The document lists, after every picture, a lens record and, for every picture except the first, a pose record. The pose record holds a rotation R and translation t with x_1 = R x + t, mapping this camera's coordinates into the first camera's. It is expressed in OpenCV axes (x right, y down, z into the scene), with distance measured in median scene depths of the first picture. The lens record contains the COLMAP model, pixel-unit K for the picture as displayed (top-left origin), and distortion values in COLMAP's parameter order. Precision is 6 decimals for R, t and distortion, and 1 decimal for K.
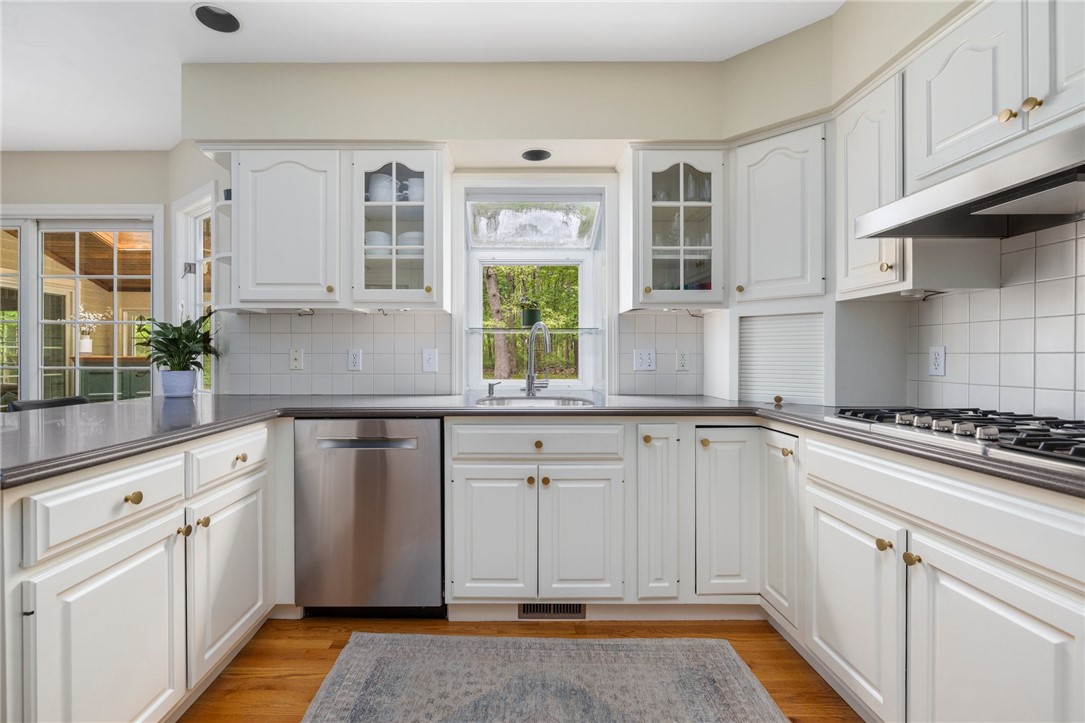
lens RADIAL K [[486.6, 0, 510.8], [0, 486.6, 356.9], [0, 0, 1]] dist [-0.010208, 0.000041]
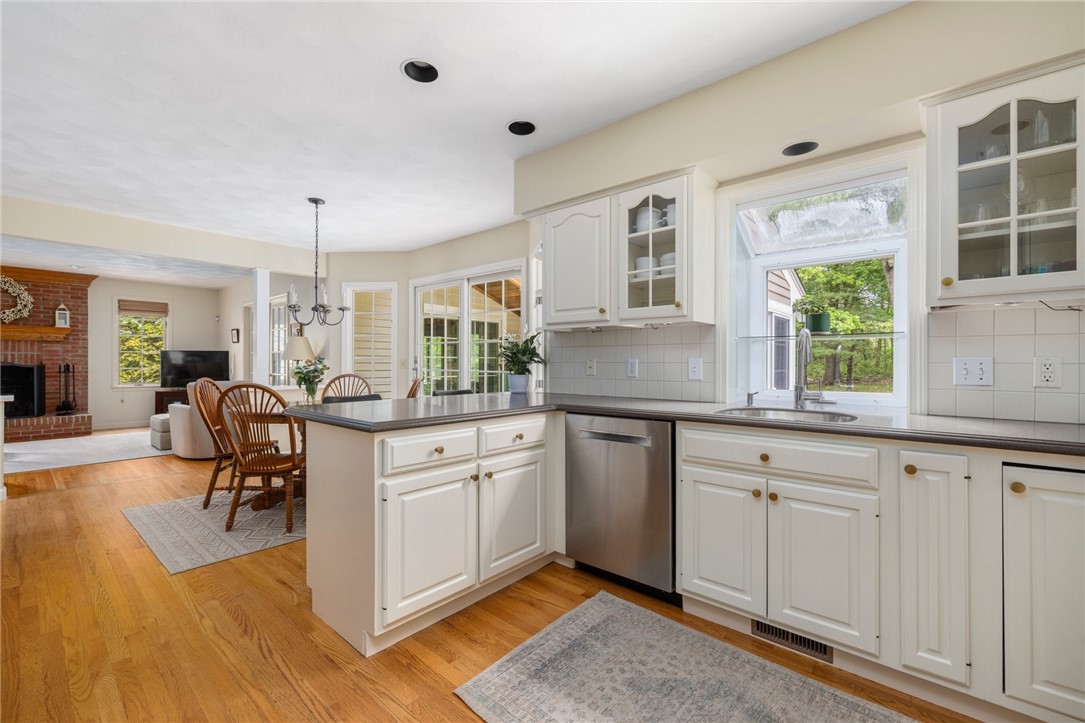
lens RADIAL K [[460.5, 0, 532.9], [0, 460.5, 362.8], [0, 0, 1]] dist [-0.001920, -0.000336]
pose [[0.746875, 0.001033, -0.664964, 0.274223], [-0.003174, 0.999993, -0.002011, -0.004143], [0.664957, 0.003613, 0.746873, 0.009698]]
